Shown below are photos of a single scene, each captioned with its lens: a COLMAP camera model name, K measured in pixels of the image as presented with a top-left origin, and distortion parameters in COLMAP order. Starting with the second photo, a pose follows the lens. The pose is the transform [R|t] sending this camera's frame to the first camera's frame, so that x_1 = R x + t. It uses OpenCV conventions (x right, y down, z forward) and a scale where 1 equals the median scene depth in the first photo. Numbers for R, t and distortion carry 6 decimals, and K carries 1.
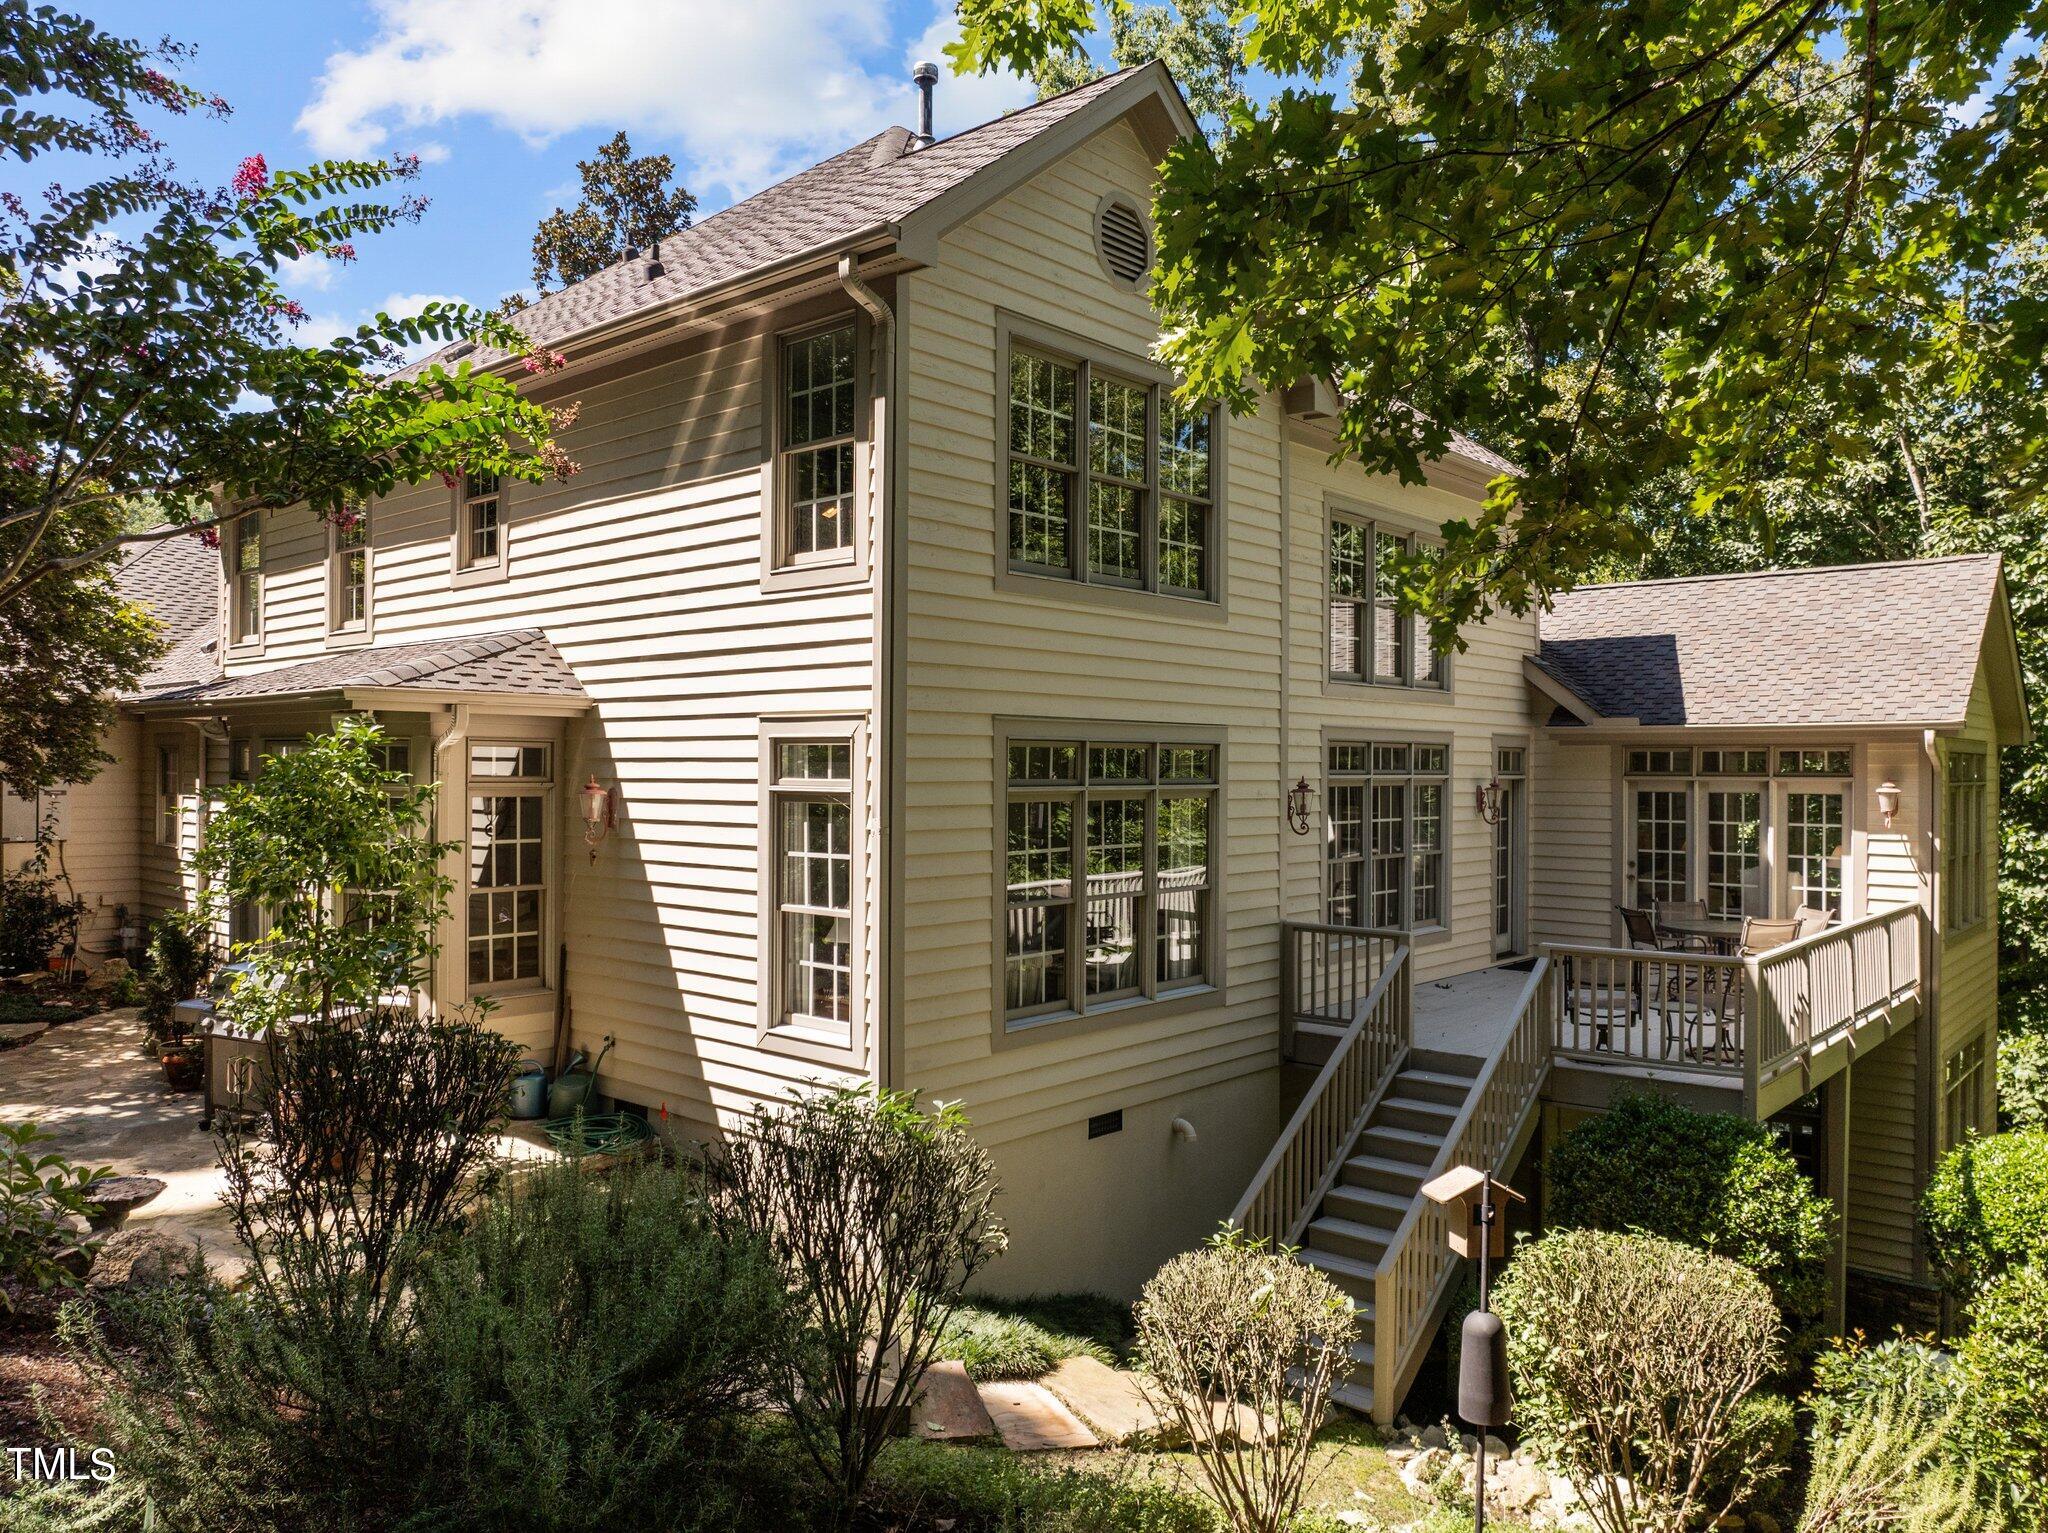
lens RADIAL K [[1456.7, 0, 1026.1], [0, 1456.7, 765.7], [0, 0, 1]] dist [-0.010519, 0.020422]
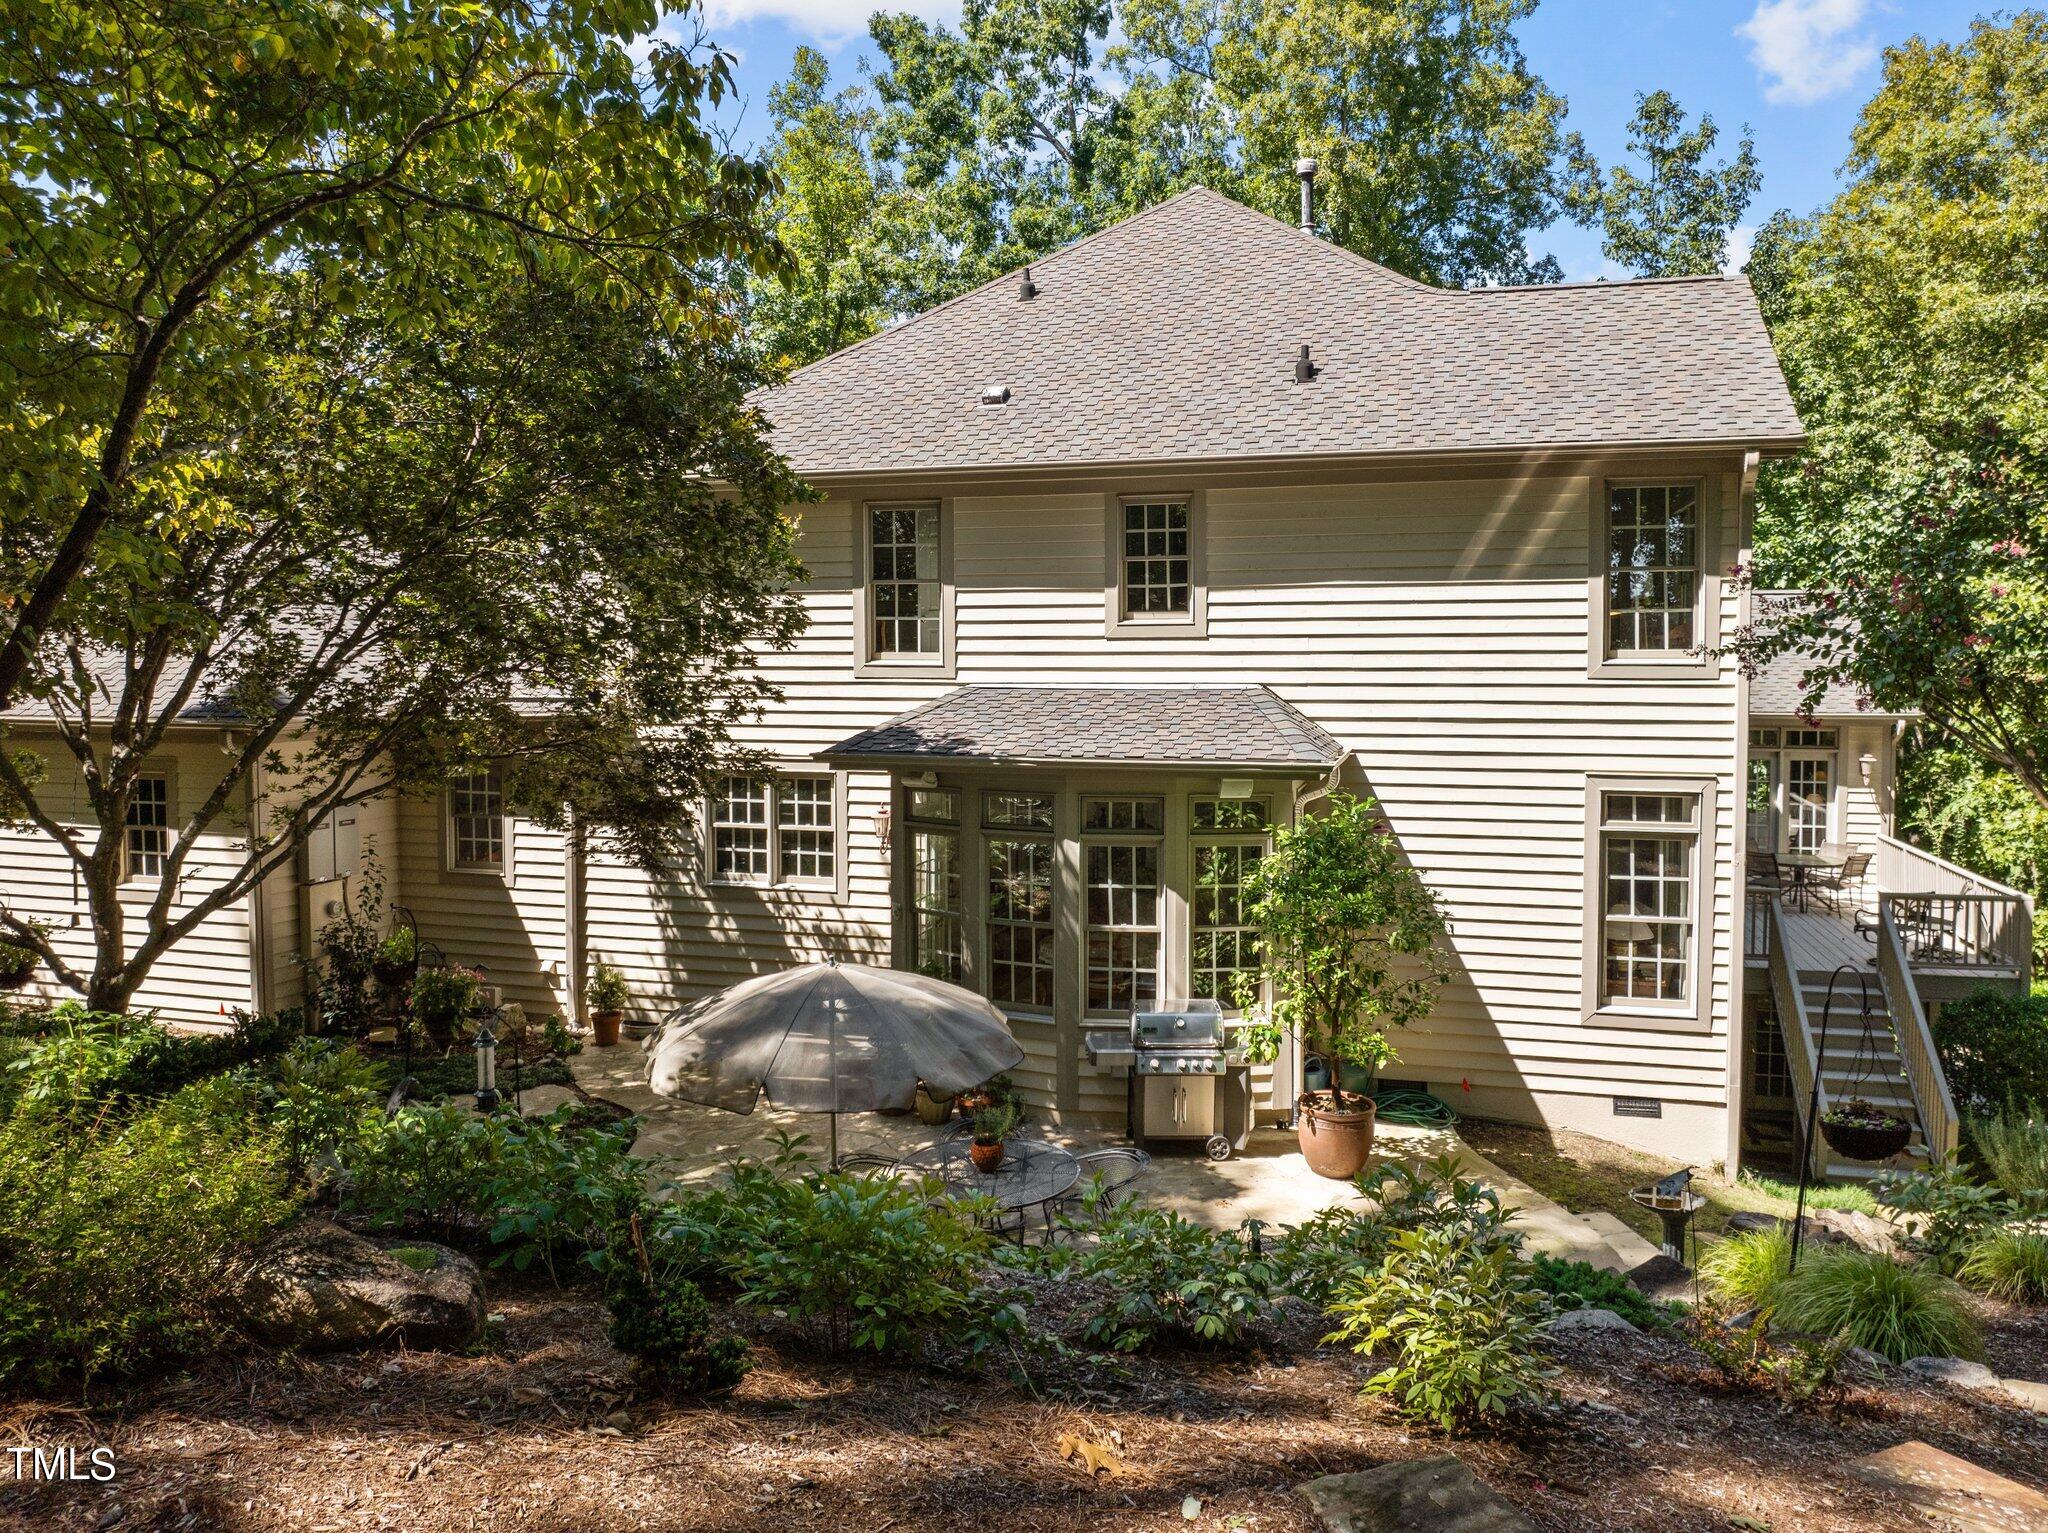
lens RADIAL K [[1456.7, 0, 1028.5], [0, 1456.7, 758.1], [0, 0, 1]] dist [-0.010519, 0.020422]
pose [[0.904922, -0.037474, 0.423924, -1.015100], [0.006123, 0.997159, 0.075078, -0.126884], [-0.425534, -0.065345, 0.902580, 0.038272]]
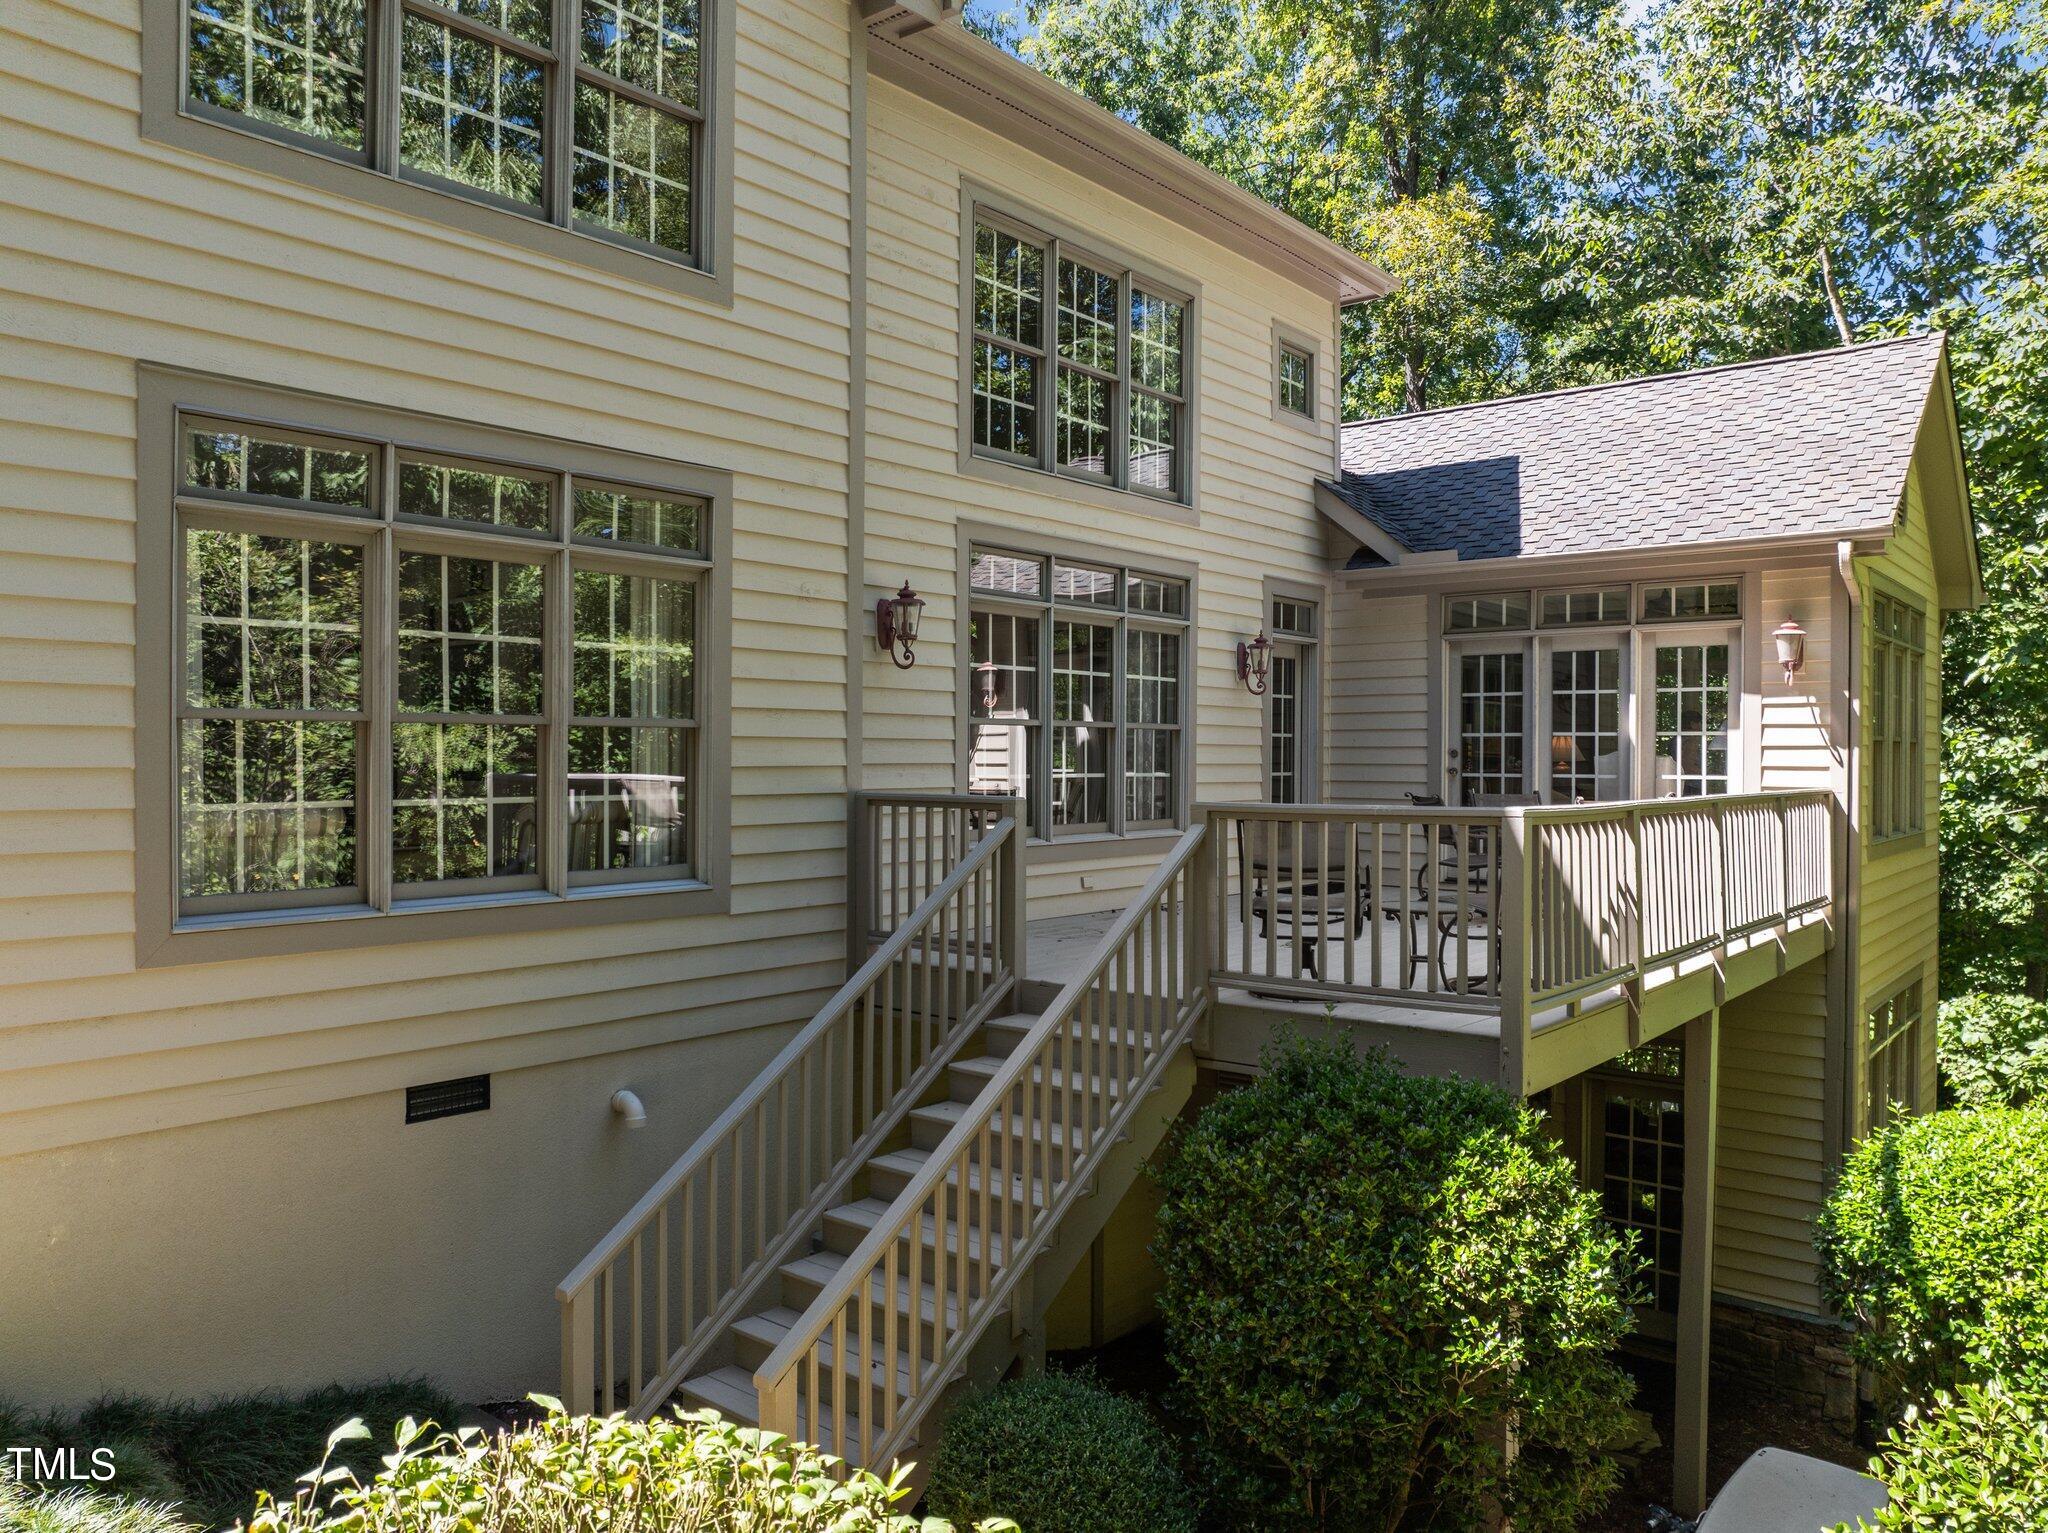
lens RADIAL K [[1408.8, 0, 1019.0], [0, 1408.8, 764.8], [0, 0, 1]] dist [-0.004631, -0.002692]
pose [[0.999968, -0.000239, 0.007935, 0.263742], [0.000218, 0.999996, 0.002652, 0.100741], [-0.007935, -0.002650, 0.999965, 0.393971]]
